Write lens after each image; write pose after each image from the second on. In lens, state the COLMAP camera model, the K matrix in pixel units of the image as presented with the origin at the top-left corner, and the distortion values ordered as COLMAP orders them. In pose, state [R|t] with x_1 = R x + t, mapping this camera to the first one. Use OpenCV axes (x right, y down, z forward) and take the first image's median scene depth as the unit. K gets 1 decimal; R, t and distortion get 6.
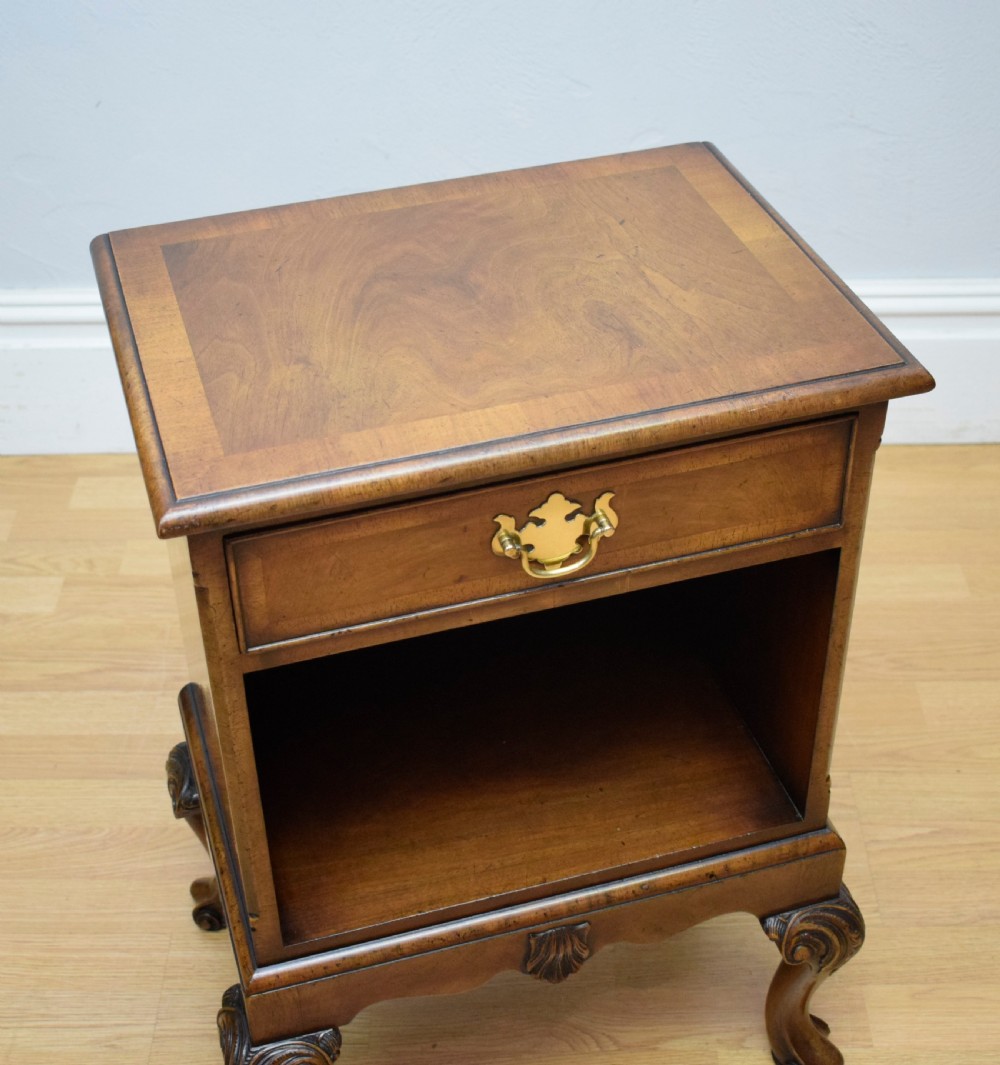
lens RADIAL K [[1691.9, 0, 451.8], [0, 1691.9, 533.2], [0, 0, 1]] dist [-0.025555, 0.026668]
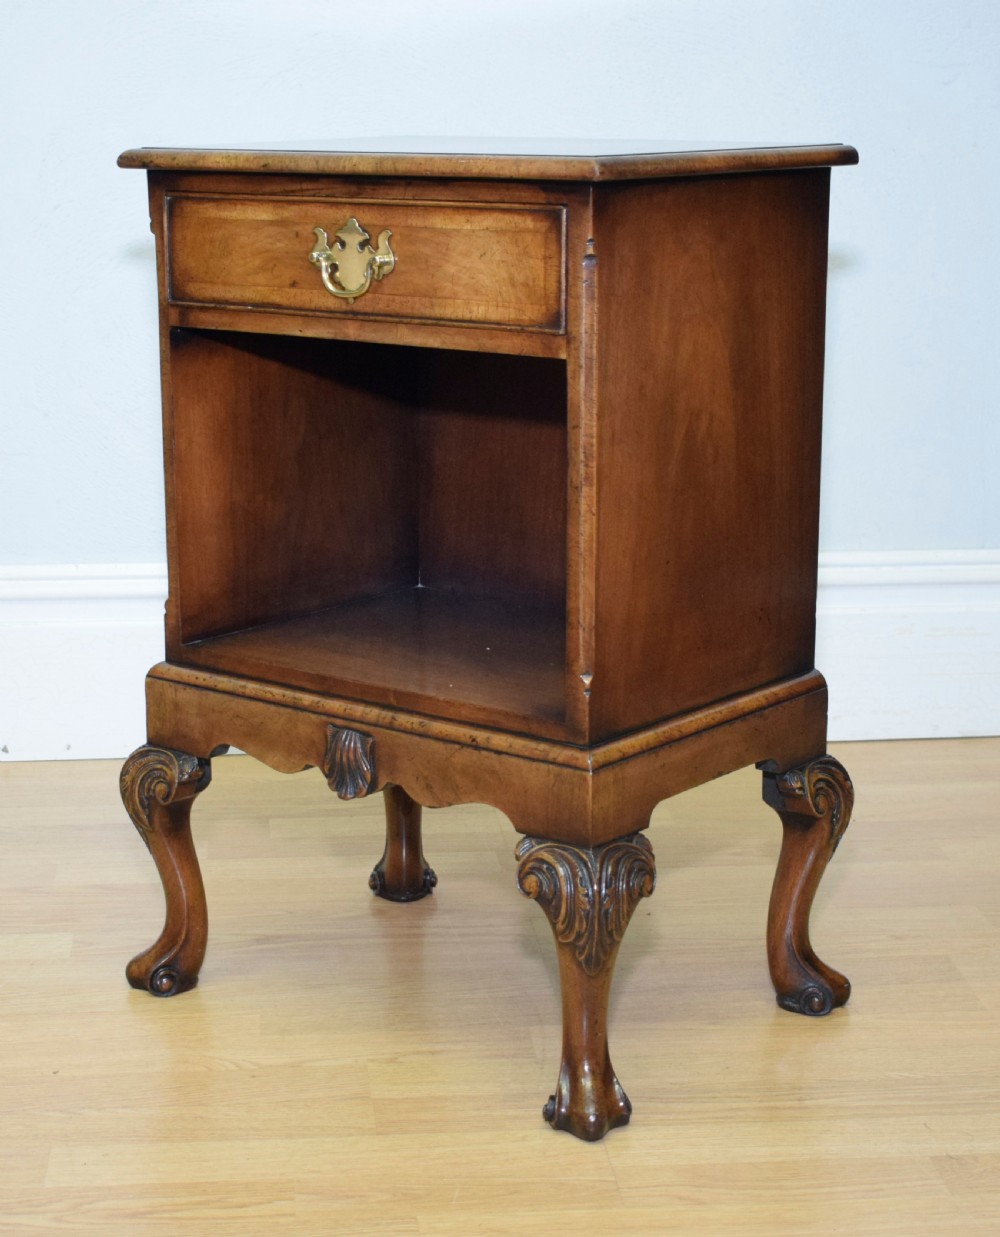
lens RADIAL K [[2399.0, 0, 461.4], [0, 2399.0, 682.2], [0, 0, 1]] dist [-0.035139, -0.054330]
pose [[0.571569, 0.229550, -0.787792, 1.340647], [-0.516087, 0.846972, -0.127644, 0.382181], [0.637937, 0.479527, 0.602570, 0.135736]]
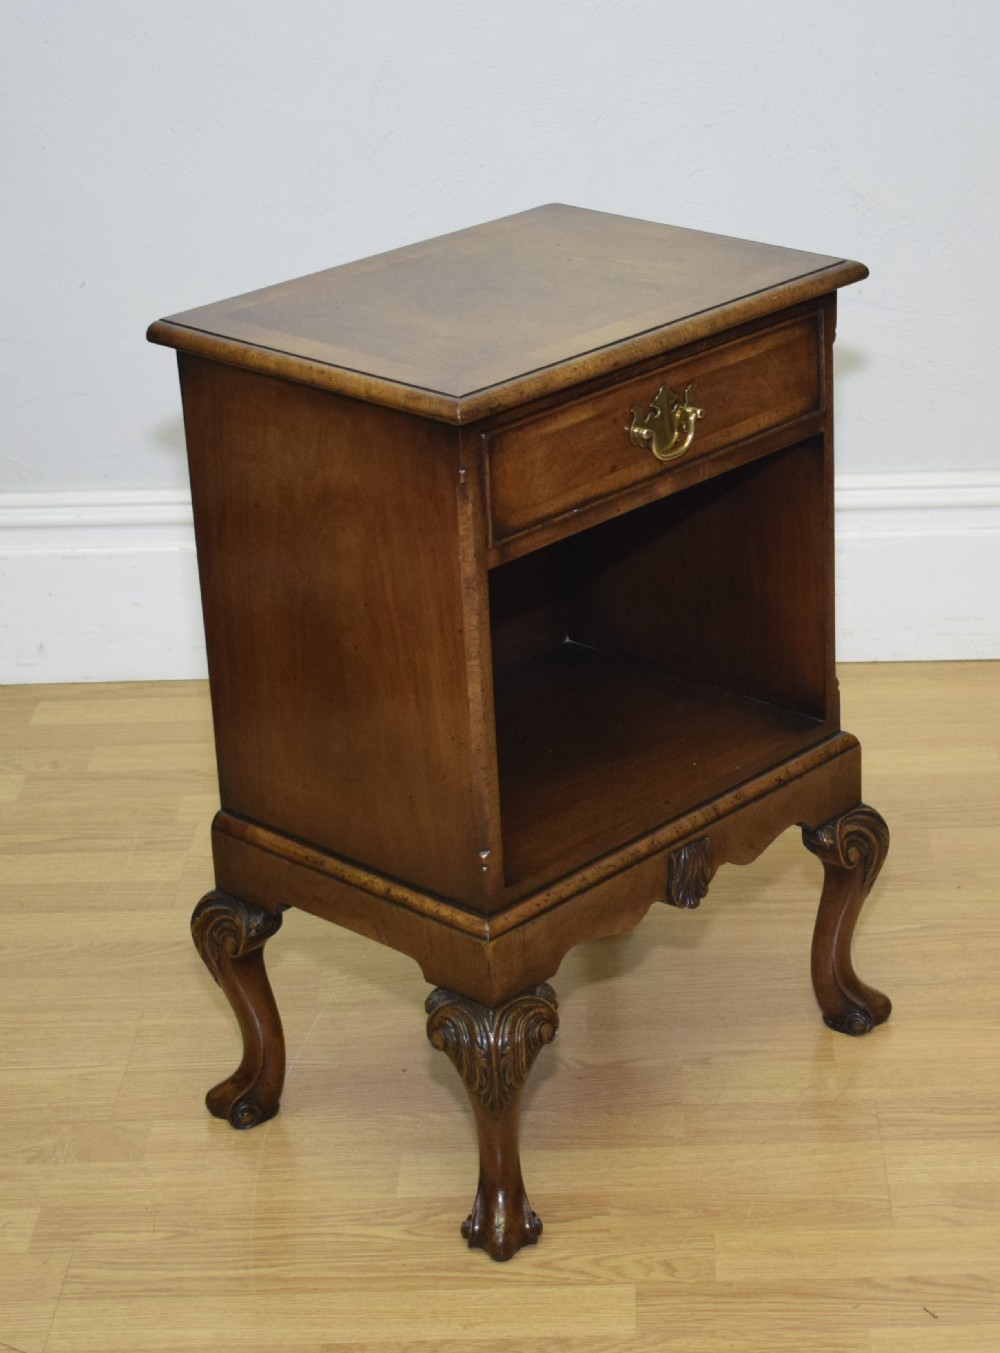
lens RADIAL K [[2953.7, 0, 605.1], [0, 2953.7, 680.6], [0, 0, 1]] dist [-0.000190, -0.031694]
pose [[0.848406, -0.206431, 0.487435, -0.955263], [0.332429, 0.924377, -0.187132, 0.504089], [-0.411944, 0.320801, 0.852871, -0.702853]]
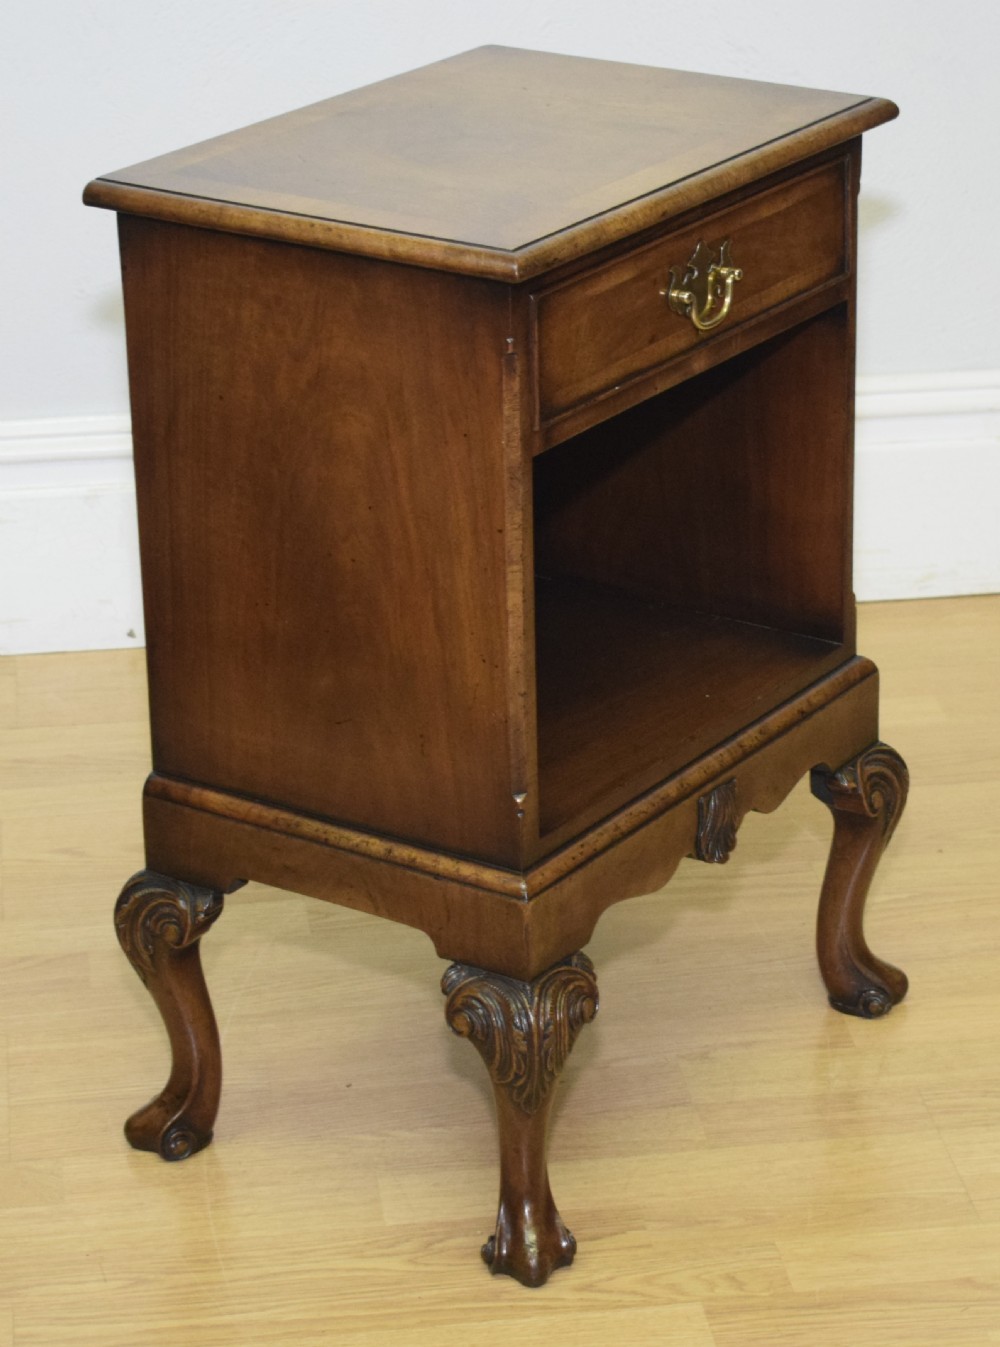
lens RADIAL K [[3716.8, 0, 500.0], [0, 3716.8, 673.5], [0, 0, 1]] dist [0.024160, -0.390327]
pose [[0.770129, -0.228456, 0.595574, -1.317326], [0.390742, 0.906949, -0.157367, 0.478732], [-0.504204, 0.353909, 0.787735, -0.627016]]
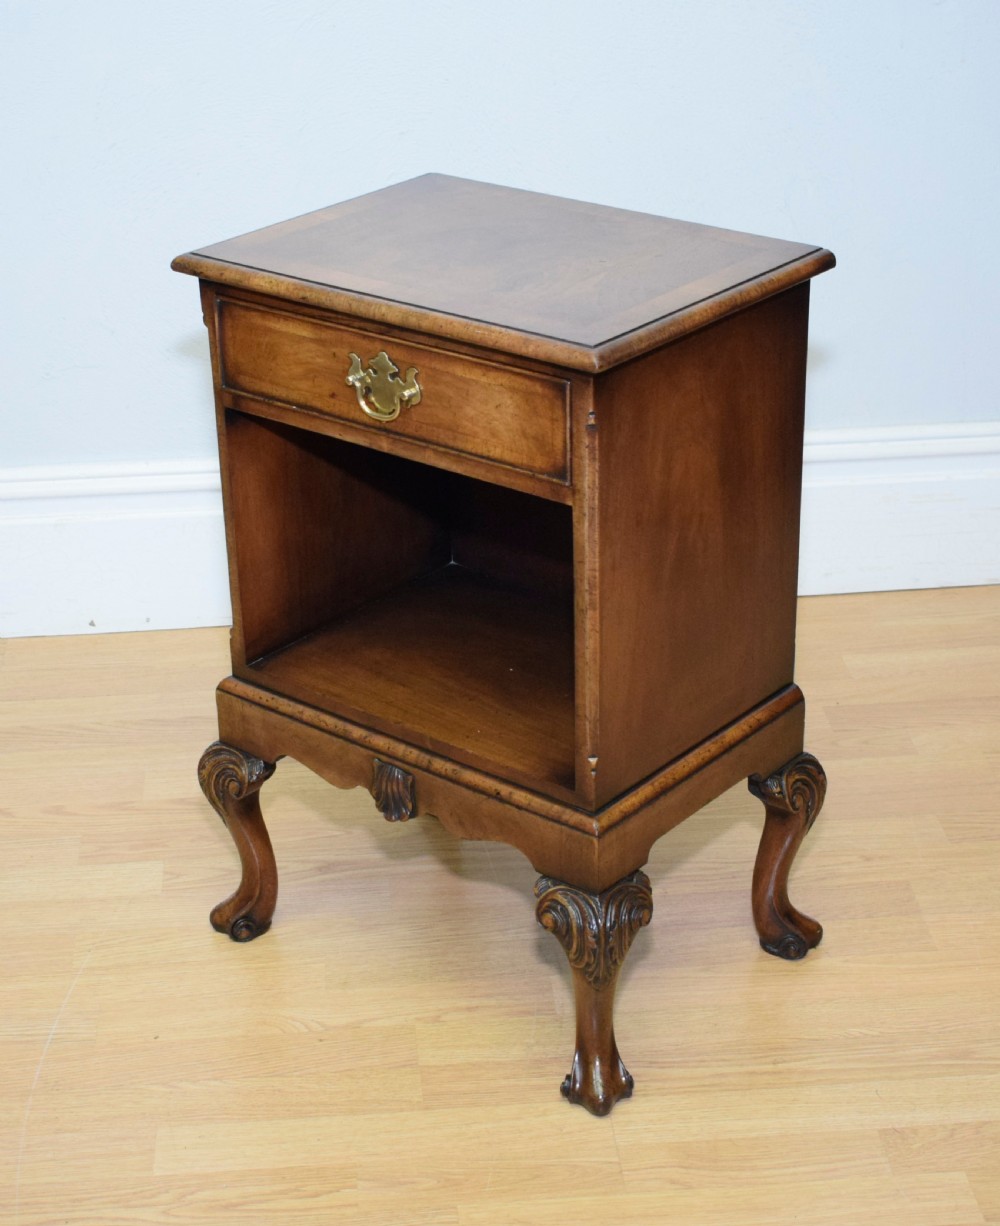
lens RADIAL K [[2251.9, 0, 497.7], [0, 2251.9, 662.2], [0, 0, 1]] dist [-0.032627, -0.057516]
pose [[0.571554, 0.384171, -0.725078, 1.335113], [-0.502490, 0.862439, 0.060854, 0.031303], [0.648714, 0.329563, 0.685973, -0.107835]]
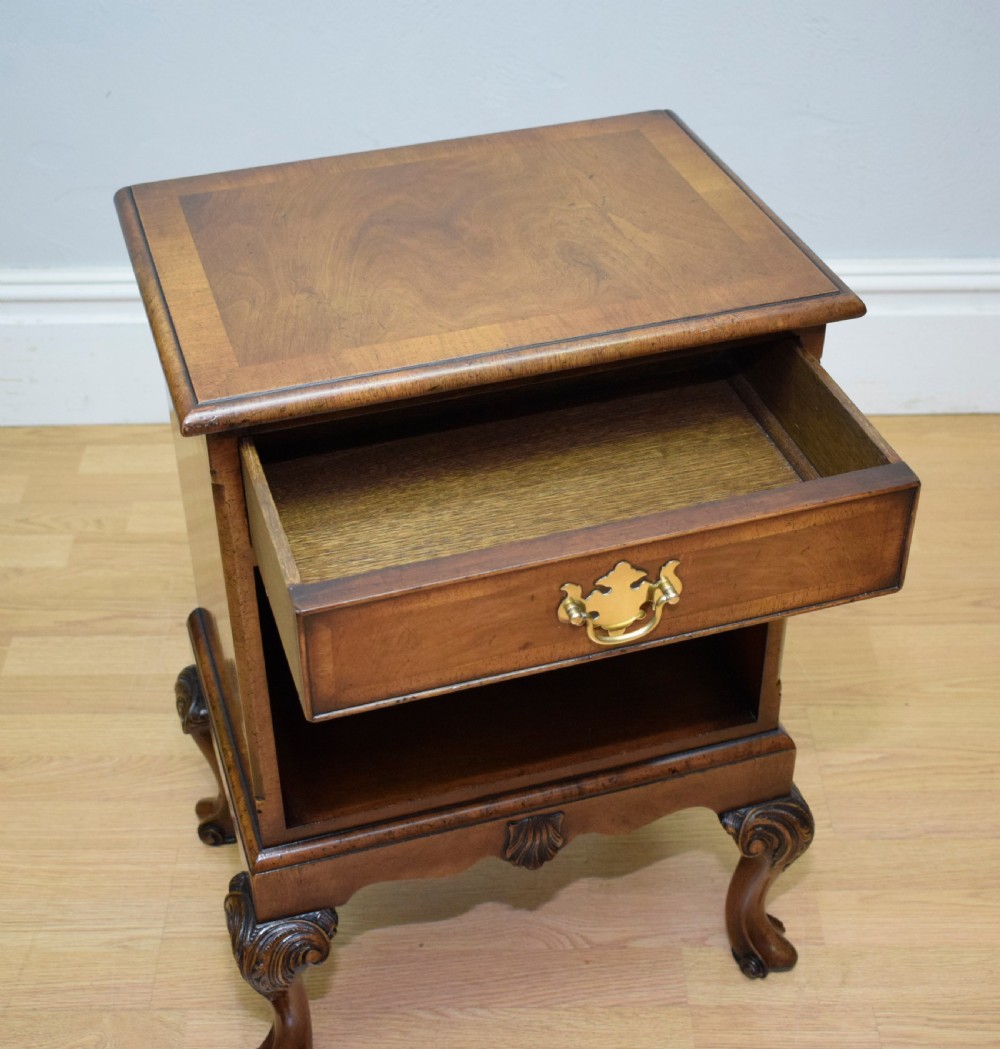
lens RADIAL K [[1668.9, 0, 445.6], [0, 1668.9, 520.2], [0, 0, 1]] dist [-0.020141, -0.014744]
pose [[0.999978, 0.000571, 0.006578, -0.002628], [-0.000441, 0.999806, -0.019668, 0.064562], [-0.006588, 0.019665, 0.999785, -0.096815]]
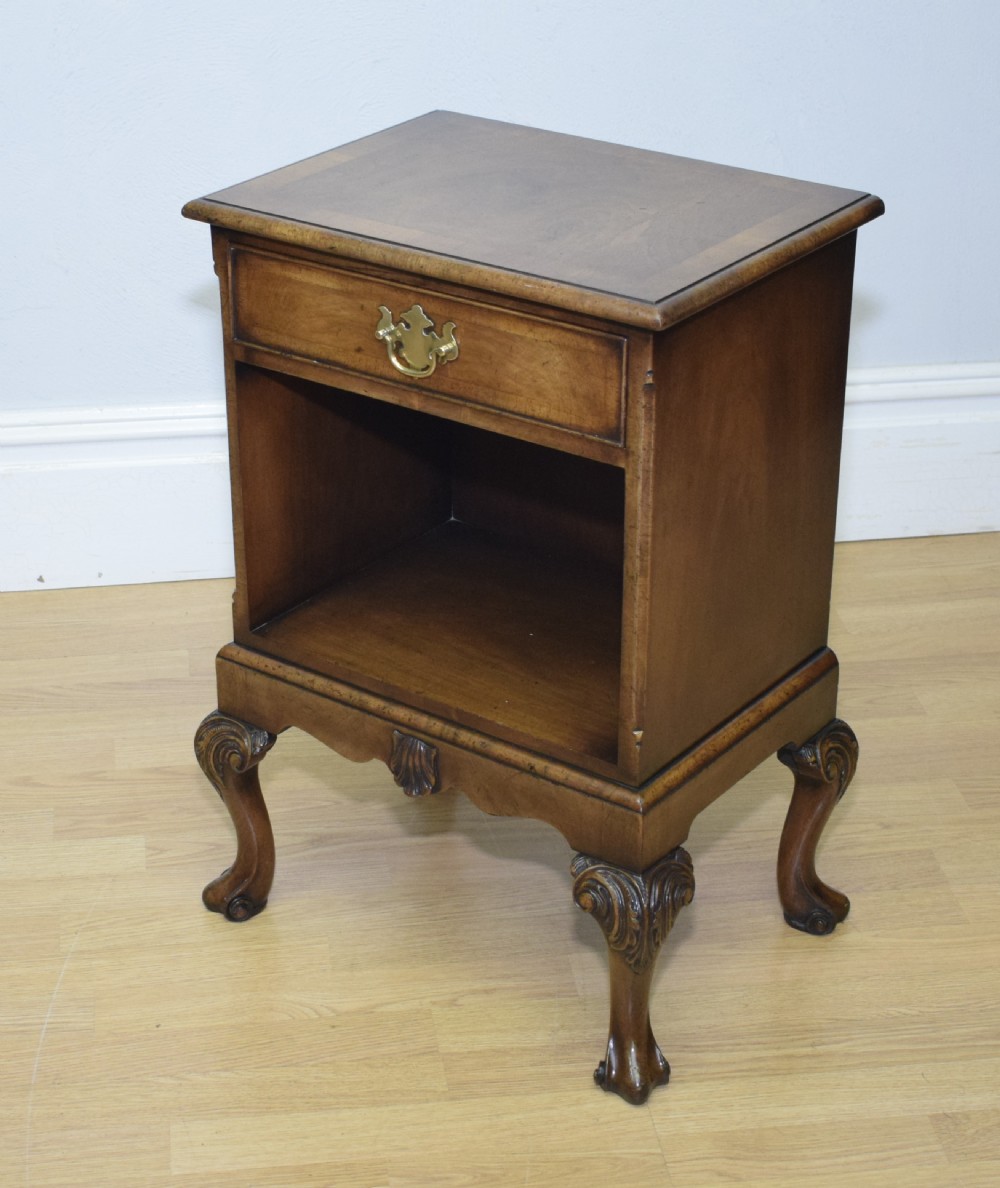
lens RADIAL K [[2387.1, 0, 418.4], [0, 2387.1, 596.0], [0, 0, 1]] dist [-0.038187, -0.006359]
pose [[0.595895, 0.382099, -0.706335, 1.256126], [-0.499066, 0.865286, 0.047051, 0.072832], [0.629160, 0.324470, 0.706312, -0.207577]]
